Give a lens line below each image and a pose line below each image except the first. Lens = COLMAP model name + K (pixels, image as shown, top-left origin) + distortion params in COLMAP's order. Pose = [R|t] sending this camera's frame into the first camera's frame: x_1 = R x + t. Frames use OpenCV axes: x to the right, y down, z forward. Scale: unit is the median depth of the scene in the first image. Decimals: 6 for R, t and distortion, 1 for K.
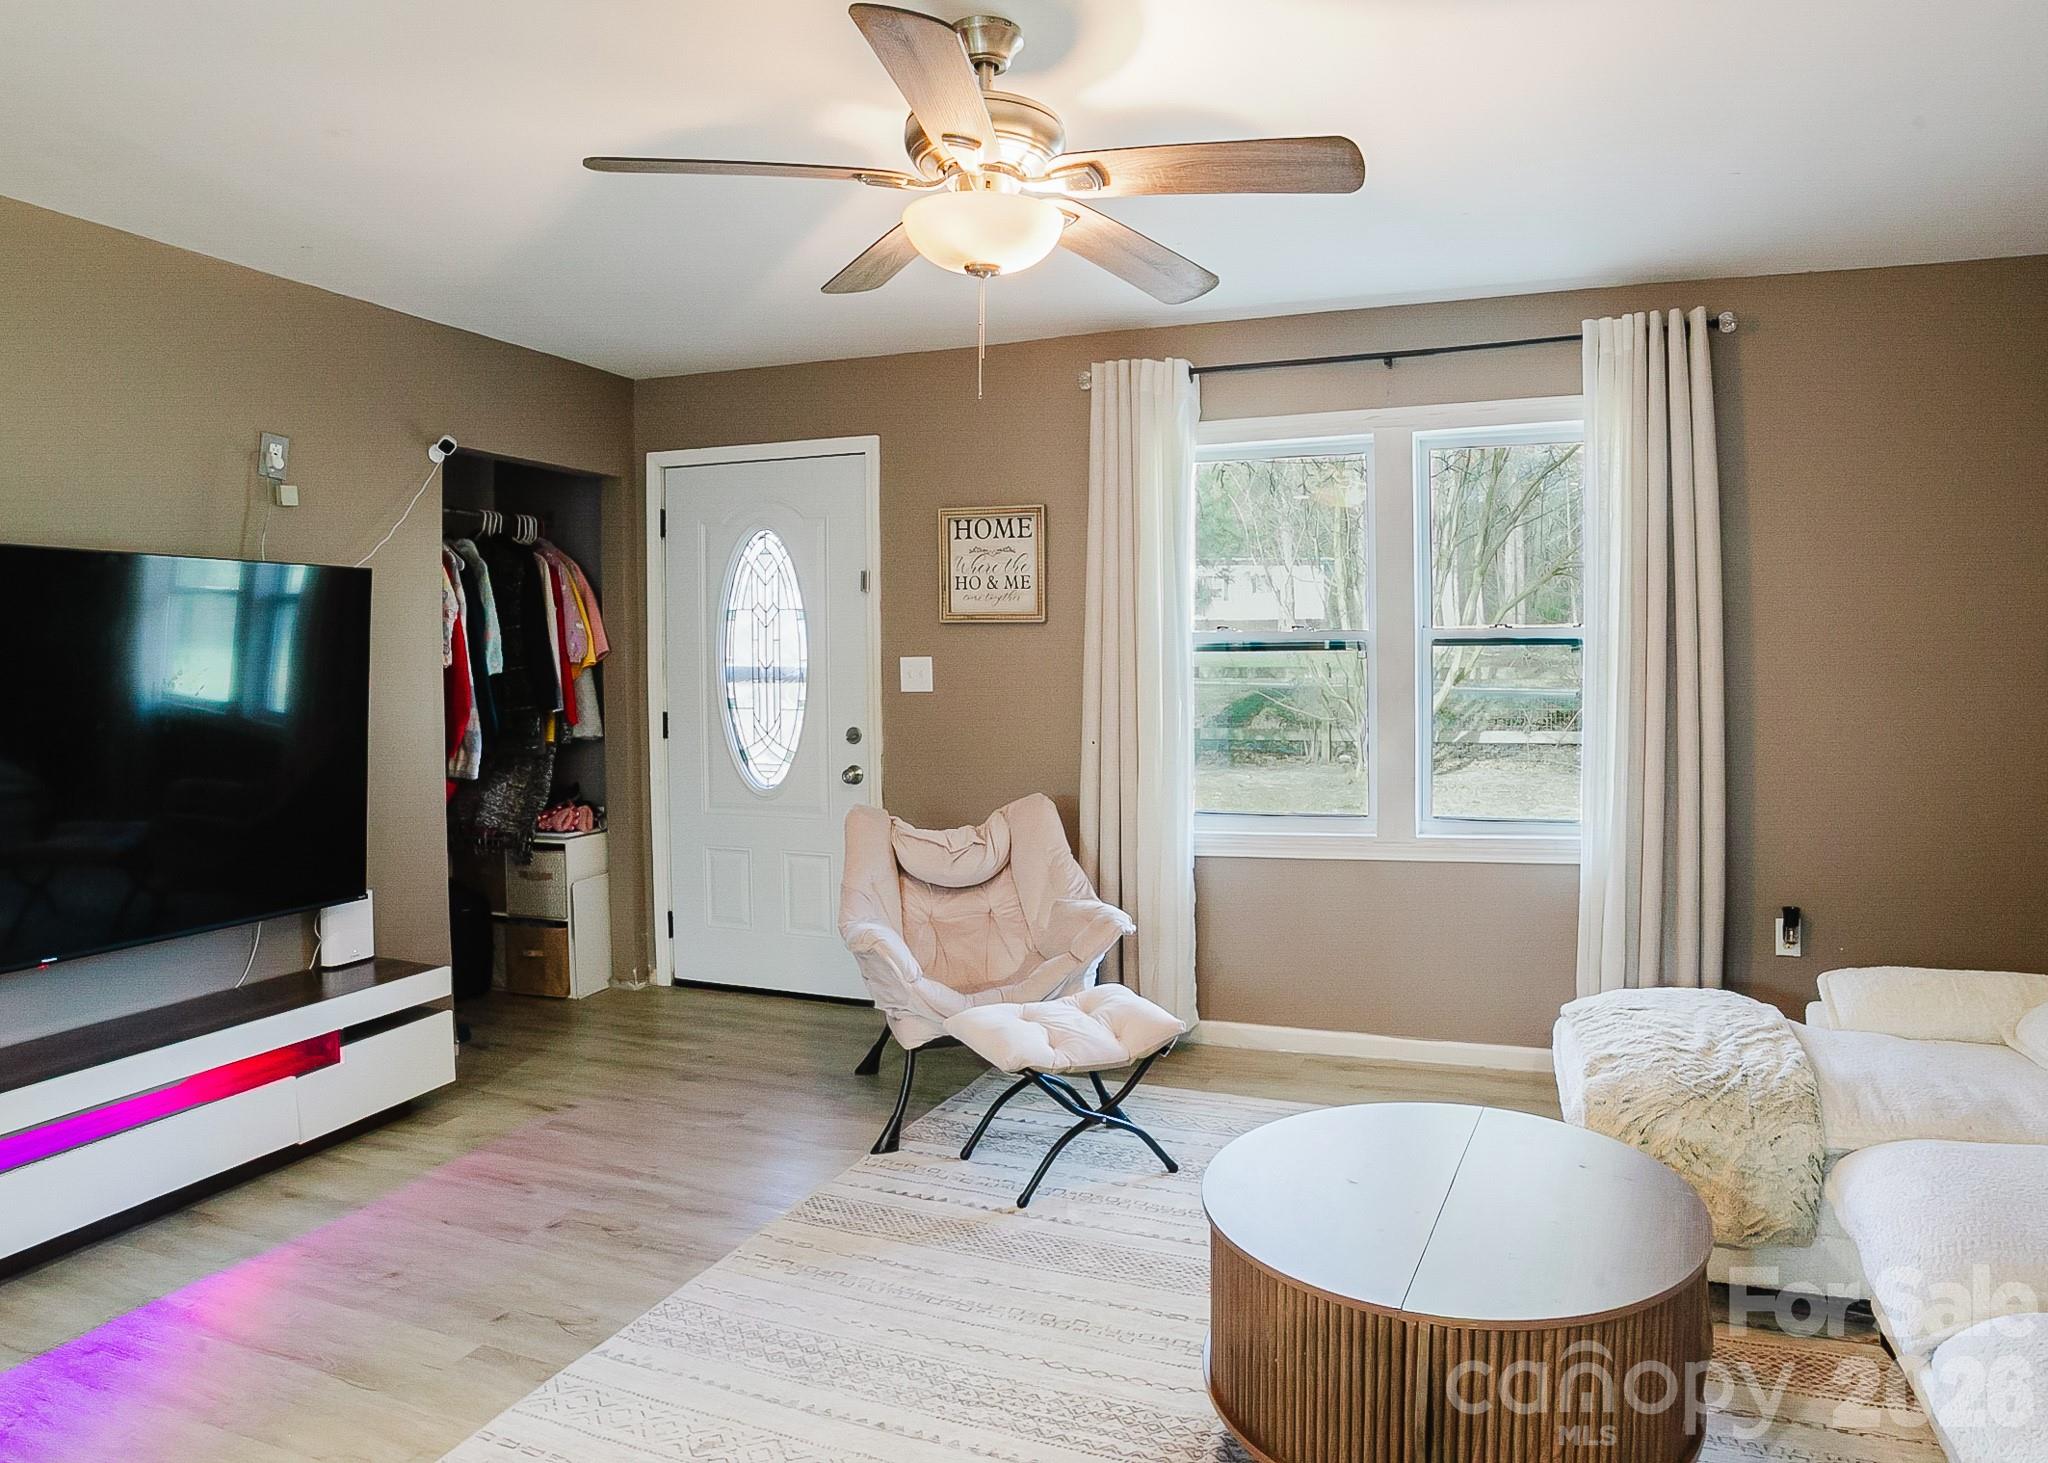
lens RADIAL K [[1246.8, 0, 1113.3], [0, 1246.8, 690.1], [0, 0, 1]] dist [-0.111963, 0.042708]
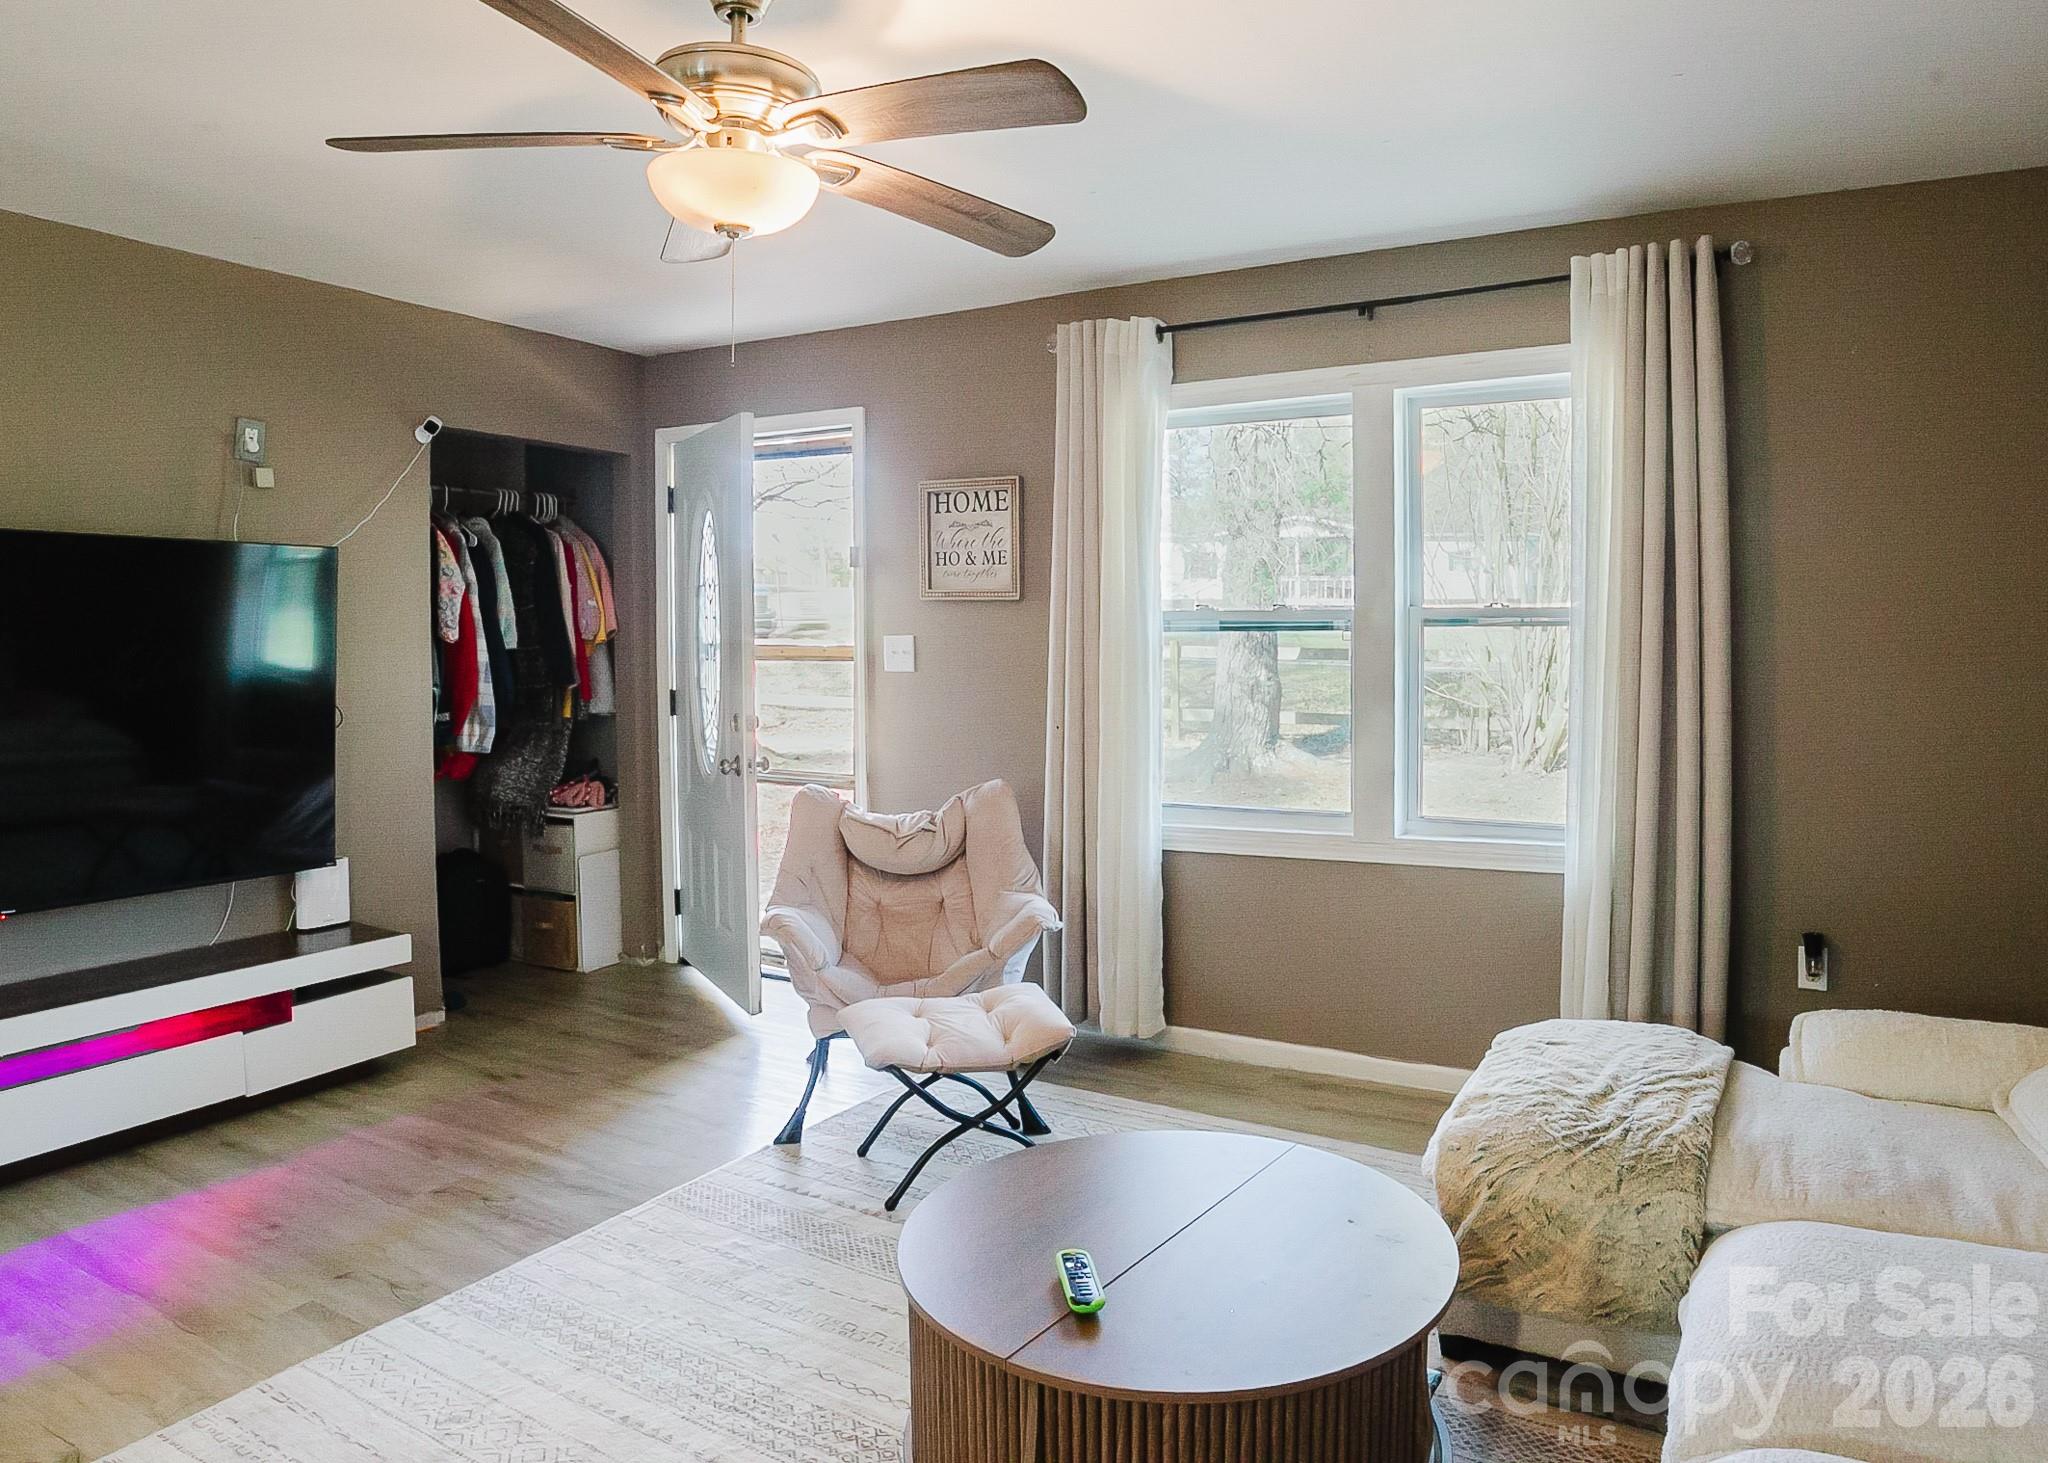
lens RADIAL K [[1297.8, 0, 1109.4], [0, 1297.8, 690.2], [0, 0, 1]] dist [-0.115576, 0.048258]
pose [[0.987357, 0.013115, -0.157971, 0.204882], [-0.010840, 0.999825, 0.015254, -0.001629], [0.158143, -0.013349, 0.987326, 0.040095]]
